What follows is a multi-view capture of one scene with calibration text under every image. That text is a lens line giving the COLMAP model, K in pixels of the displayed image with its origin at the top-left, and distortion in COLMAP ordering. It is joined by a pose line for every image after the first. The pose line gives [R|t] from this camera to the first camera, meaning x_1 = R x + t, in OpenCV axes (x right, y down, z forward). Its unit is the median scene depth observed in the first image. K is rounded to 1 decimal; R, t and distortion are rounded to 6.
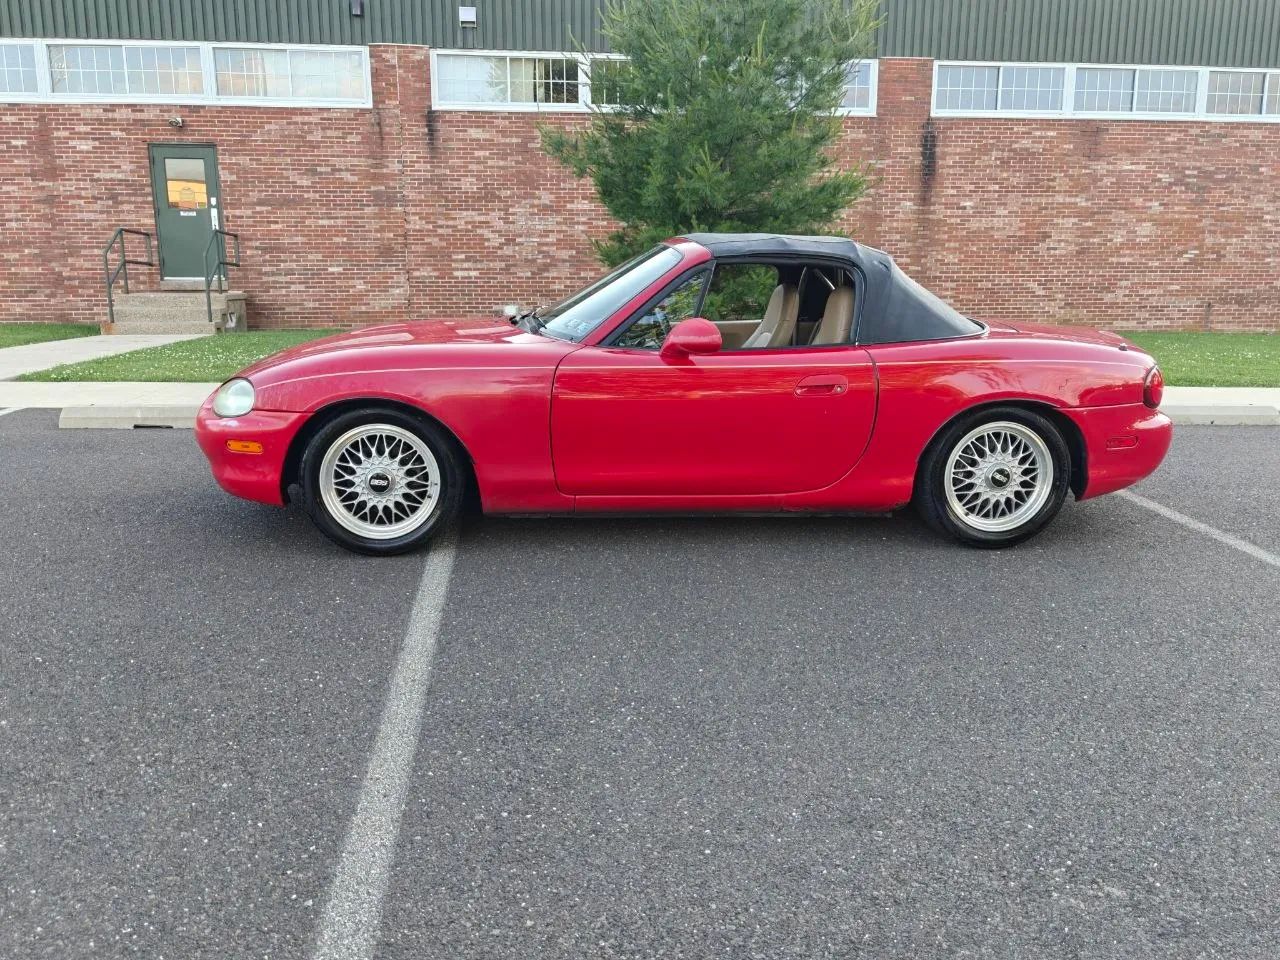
lens RADIAL K [[936.3, 0, 625.2], [0, 936.3, 462.8], [0, 0, 1]] dist [0.049493, -0.056415]
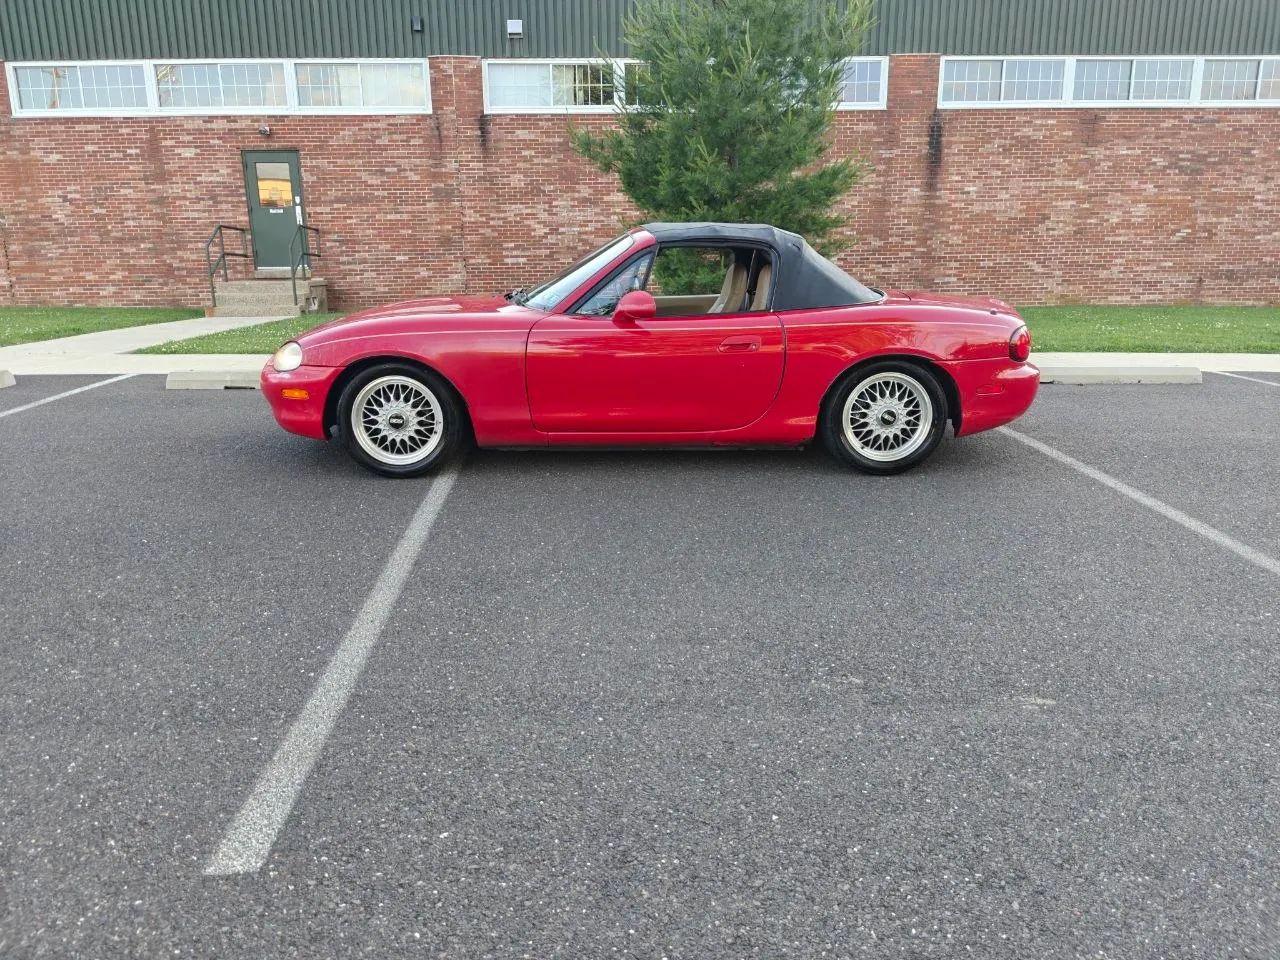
lens RADIAL K [[851.7, 0, 622.0], [0, 851.7, 472.4], [0, 0, 1]] dist [0.047605, -0.053268]
pose [[0.997997, 0.001989, -0.063228, 0.025682], [0.000890, 0.998965, 0.045472, 0.007926], [0.063253, -0.045437, 0.996963, -0.033643]]
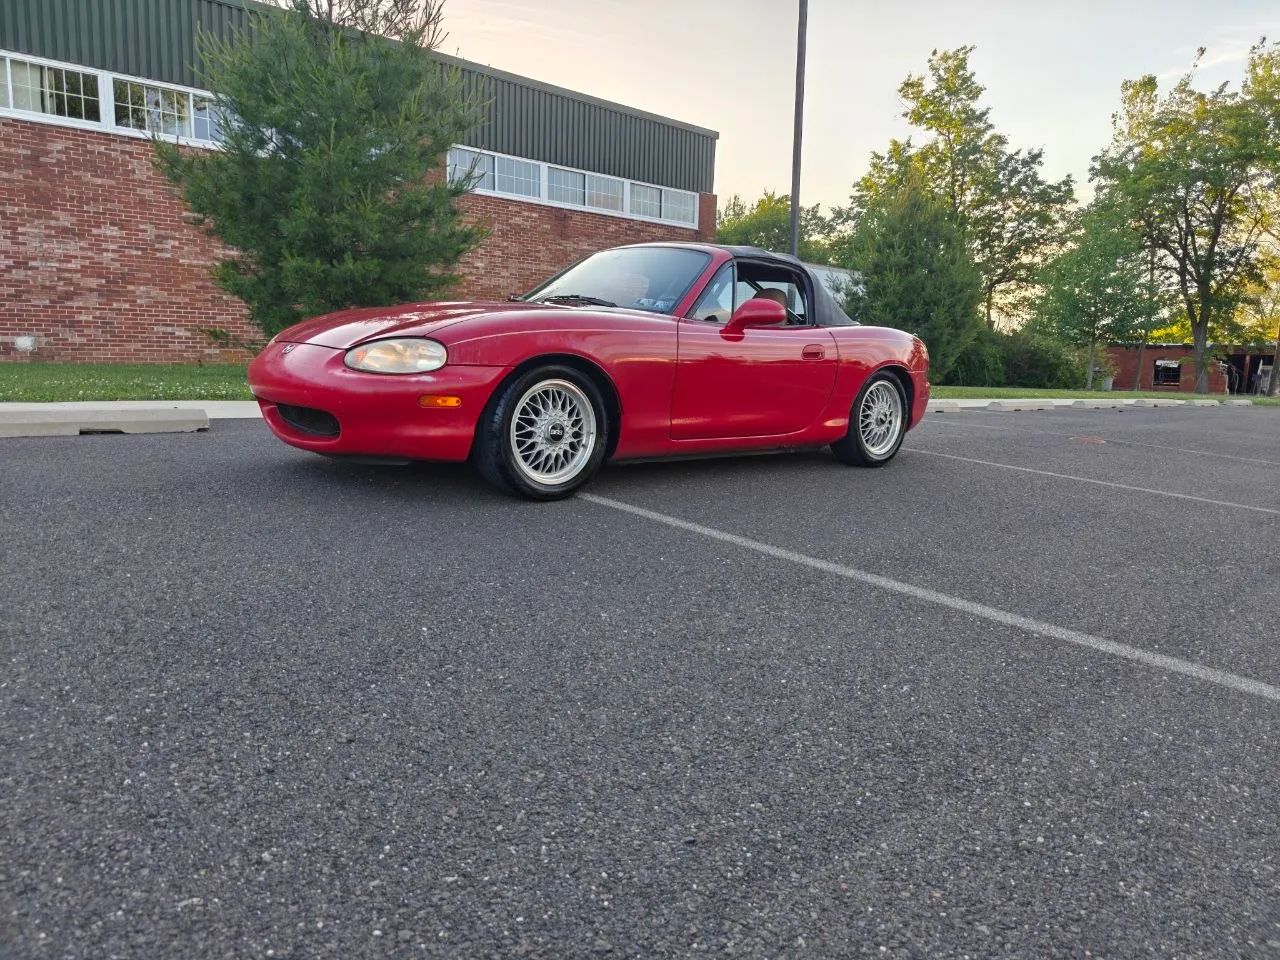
lens RADIAL K [[859.5, 0, 628.7], [0, 859.5, 467.6], [0, 0, 1]] dist [0.055181, -0.058853]
pose [[0.803282, -0.062349, 0.592326, -0.163342], [0.089976, 0.995795, -0.017201, 0.017945], [-0.588763, 0.067113, 0.805514, 0.028720]]
